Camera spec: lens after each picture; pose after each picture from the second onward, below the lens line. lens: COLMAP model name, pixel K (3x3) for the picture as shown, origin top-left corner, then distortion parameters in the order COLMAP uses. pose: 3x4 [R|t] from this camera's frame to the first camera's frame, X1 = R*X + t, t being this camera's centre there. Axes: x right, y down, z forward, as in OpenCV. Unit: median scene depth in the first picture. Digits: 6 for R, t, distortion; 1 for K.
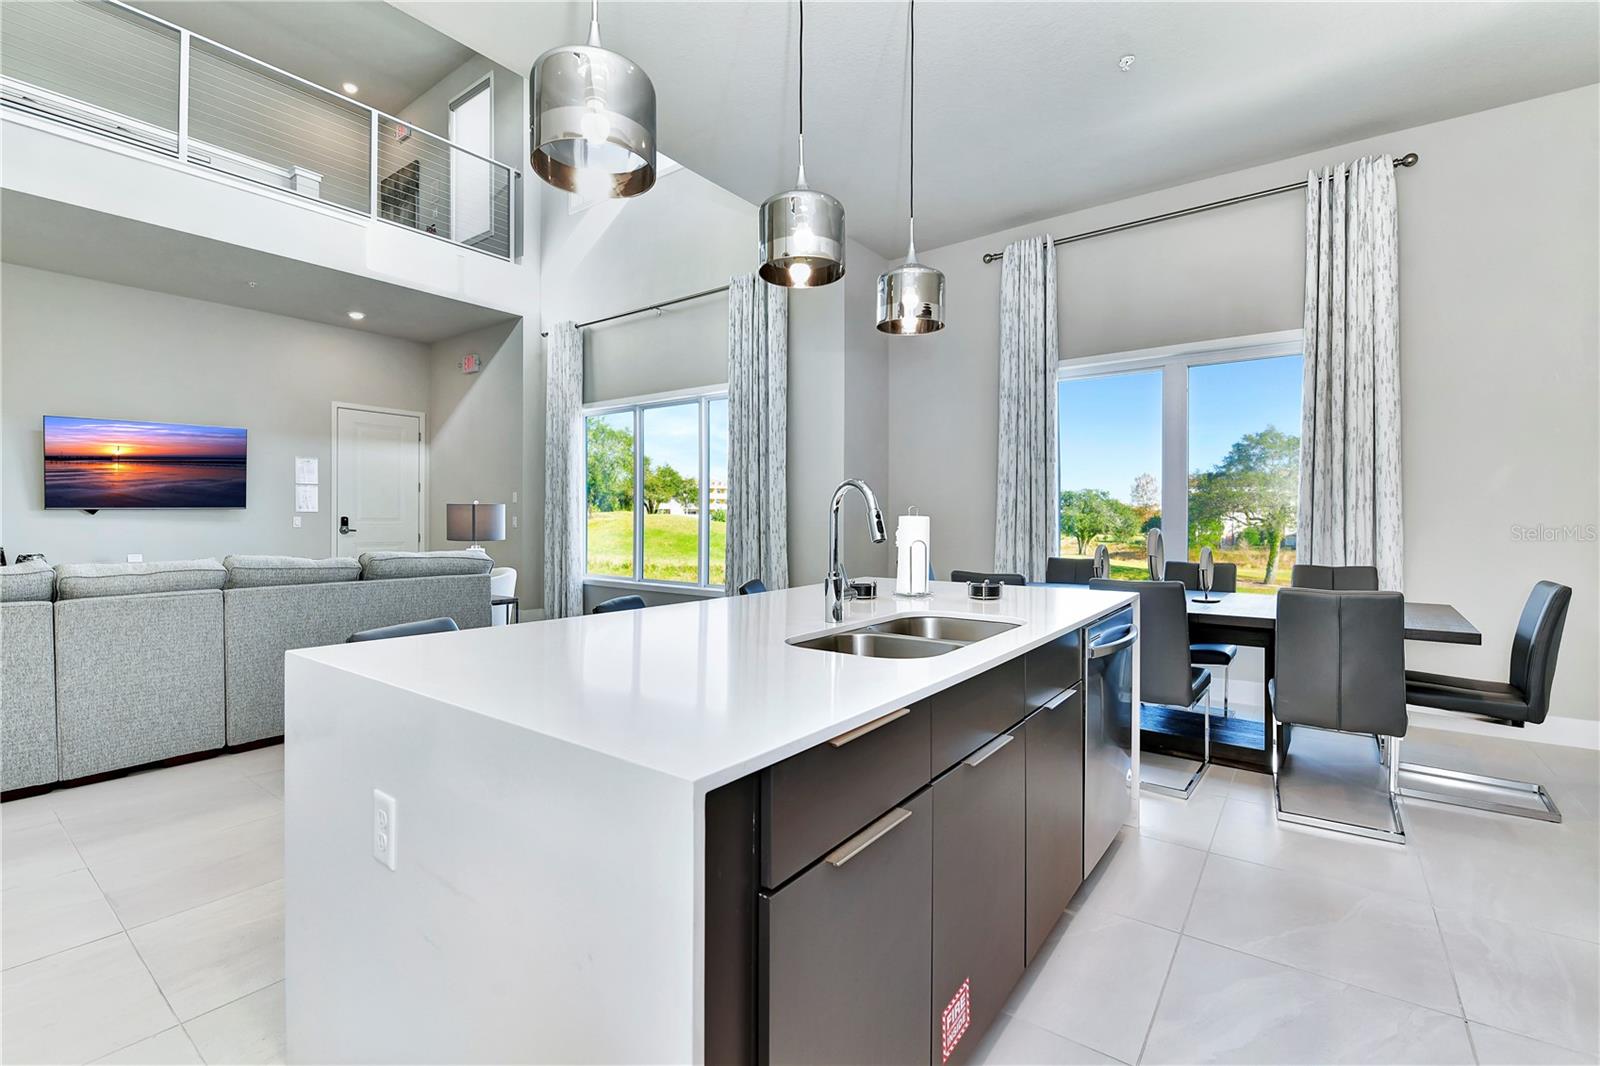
lens RADIAL K [[691.8, 0, 799.7], [0, 691.8, 525.6], [0, 0, 1]] dist [-0.000634, -0.008339]
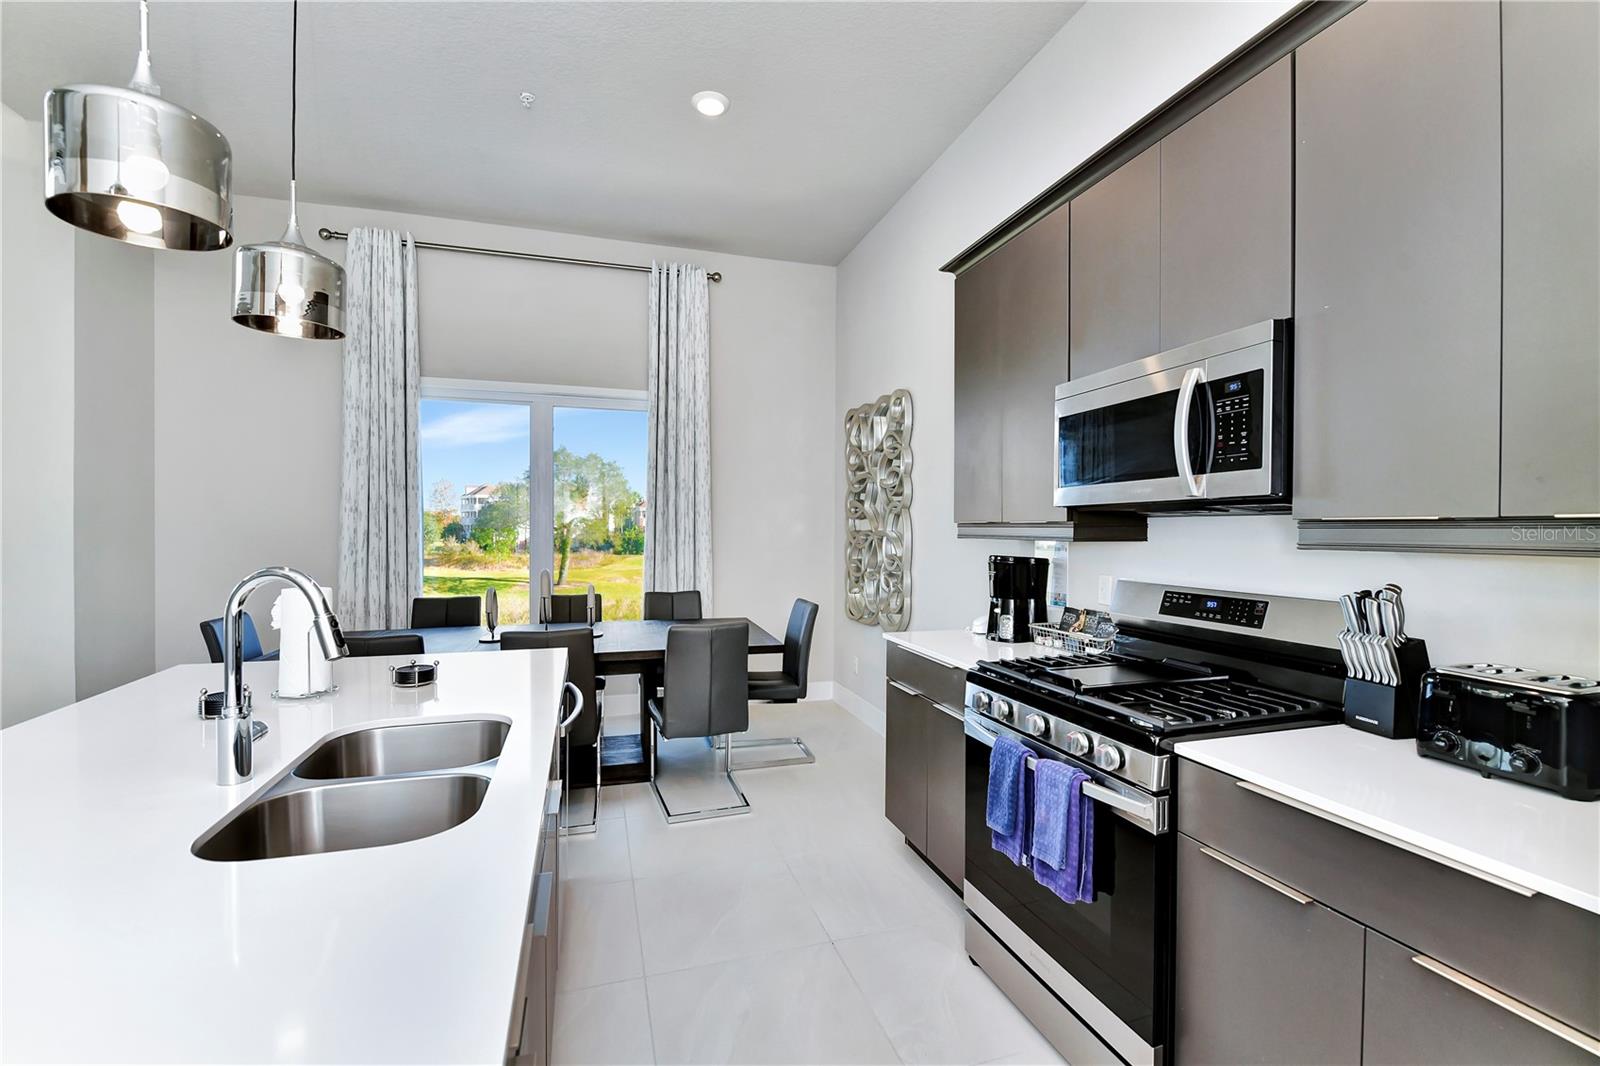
lens RADIAL K [[691.8, 0, 808.1], [0, 691.8, 533.5], [0, 0, 1]] dist [-0.000634, -0.008339]
pose [[0.579365, -0.006354, 0.815044, -0.083516], [0.001917, 0.999977, 0.006433, -0.050556], [-0.815066, -0.002164, 0.579364, 0.087827]]
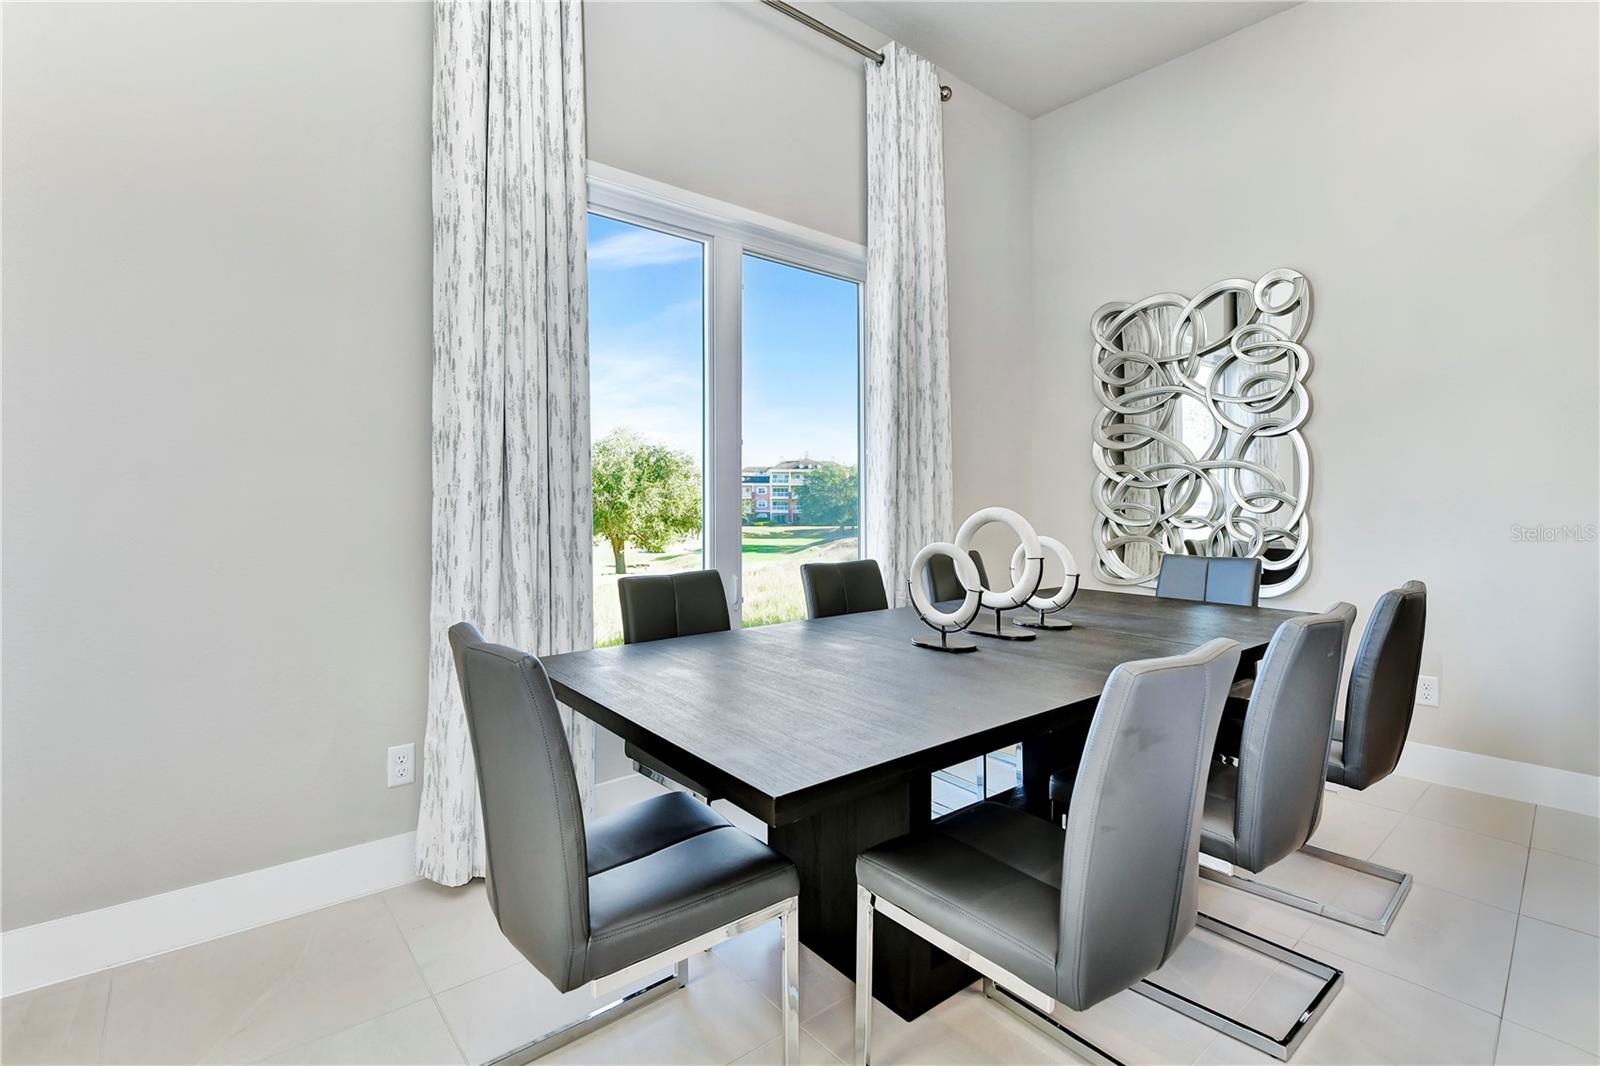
lens RADIAL K [[739.2, 0, 779.7], [0, 739.2, 501.1], [0, 0, 1]] dist [-0.000452, 0.001210]
pose [[0.231913, -0.002651, 0.972733, -0.093744], [0.009246, 0.999957, 0.000521, -0.003259], [-0.972693, 0.008873, 0.231927, 0.952639]]
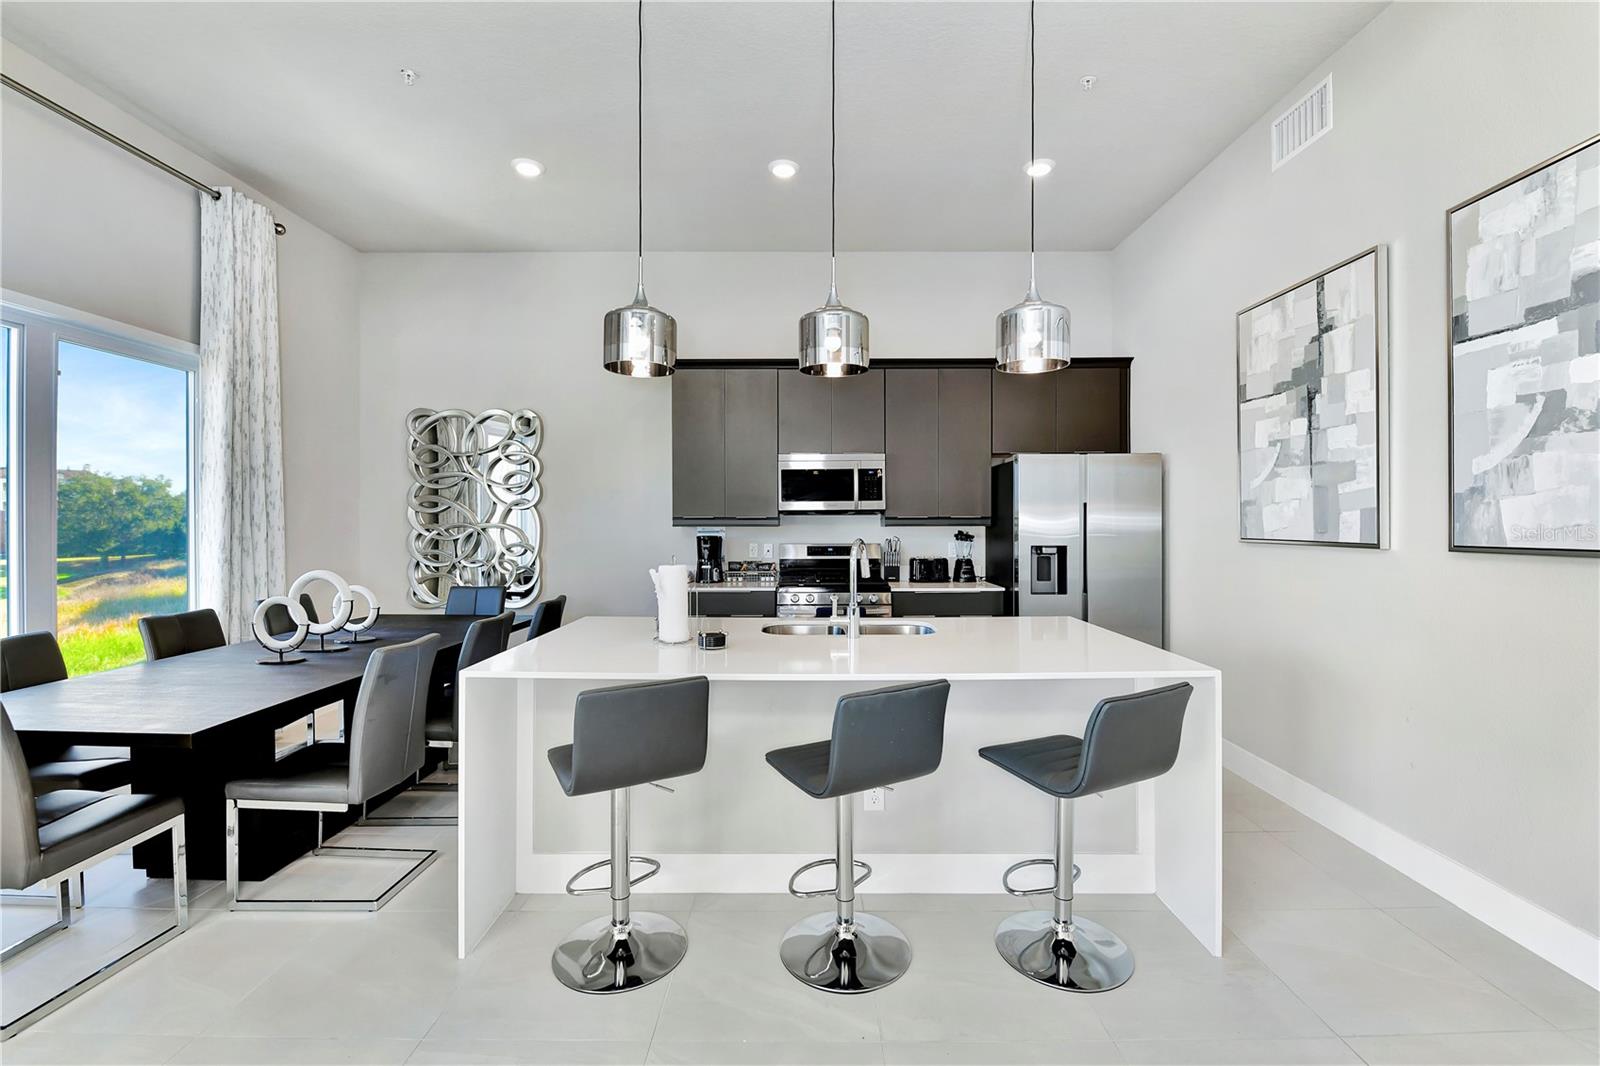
lens RADIAL K [[691.8, 0, 811.9], [0, 691.8, 520.1], [0, 0, 1]] dist [-0.000634, -0.008339]
pose [[-0.609029, -0.000239, 0.793148, -0.511516], [0.005321, 0.999976, 0.004386, -0.055756], [-0.793130, 0.006891, -0.609013, 0.959078]]
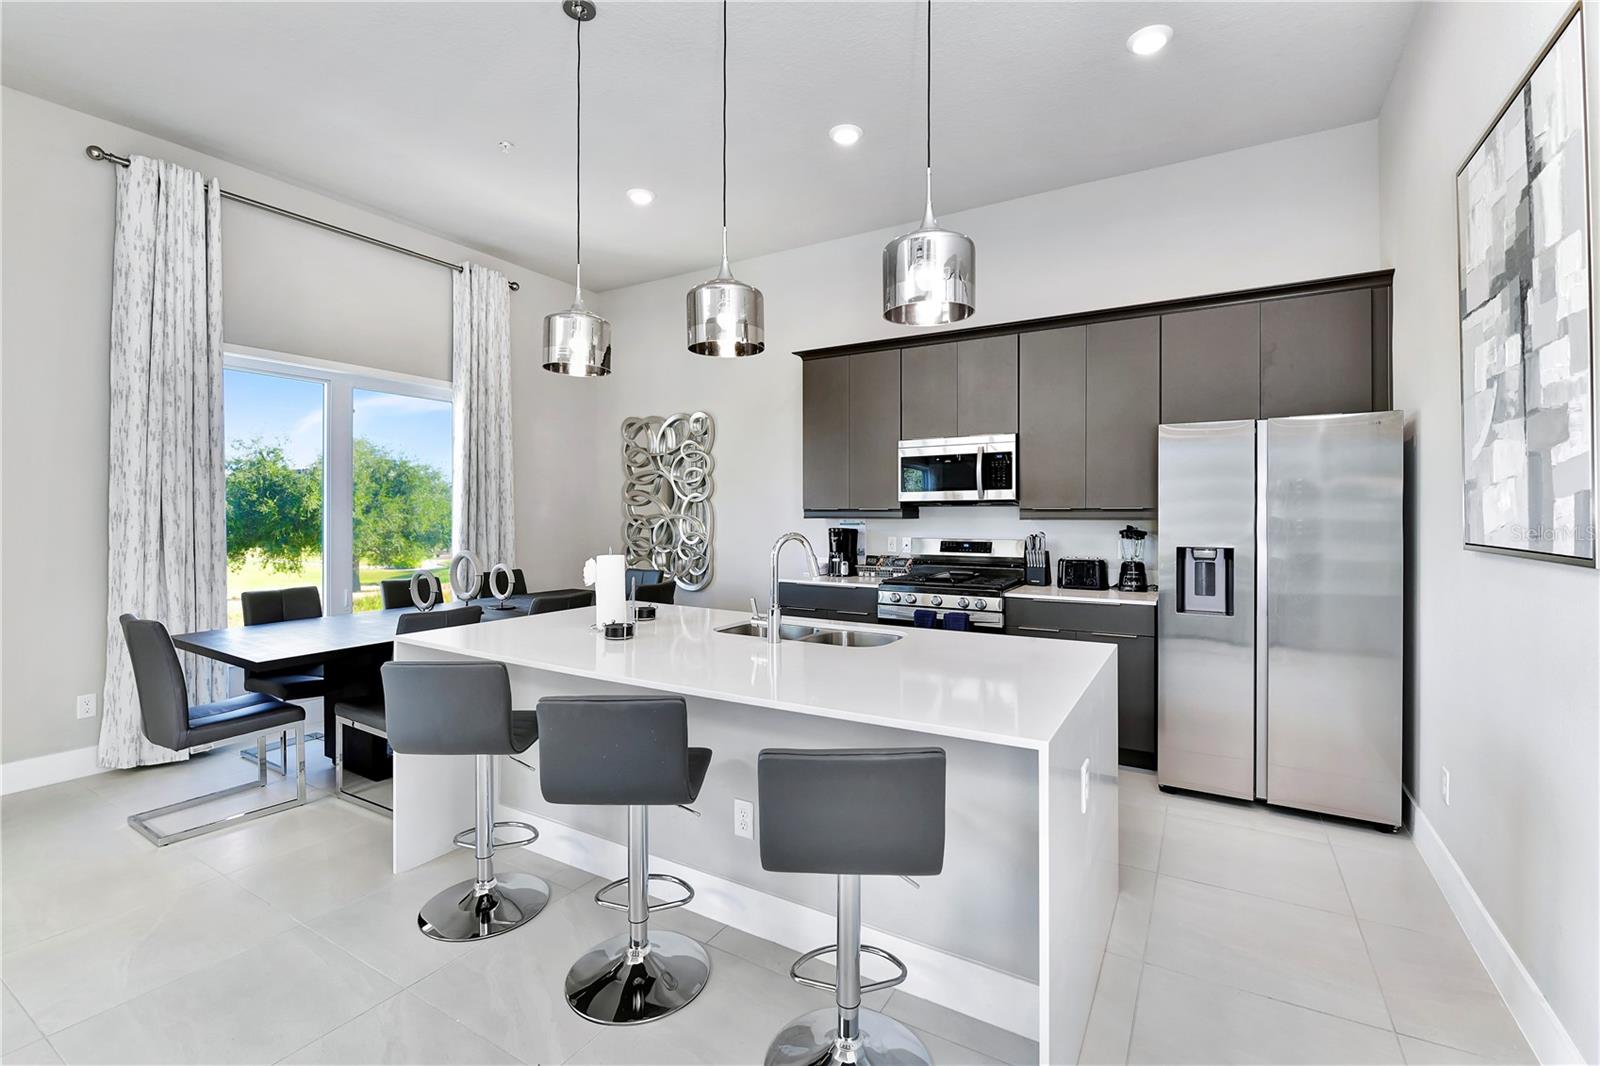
lens RADIAL K [[691.8, 0, 812.6], [0, 691.8, 511.4], [0, 0, 1]] dist [-0.000634, -0.008339]
pose [[-0.125806, 0.000489, 0.992055, -0.614128], [0.005464, 0.999985, 0.000200, -0.053084], [-0.992040, 0.005445, -0.125807, 0.539065]]
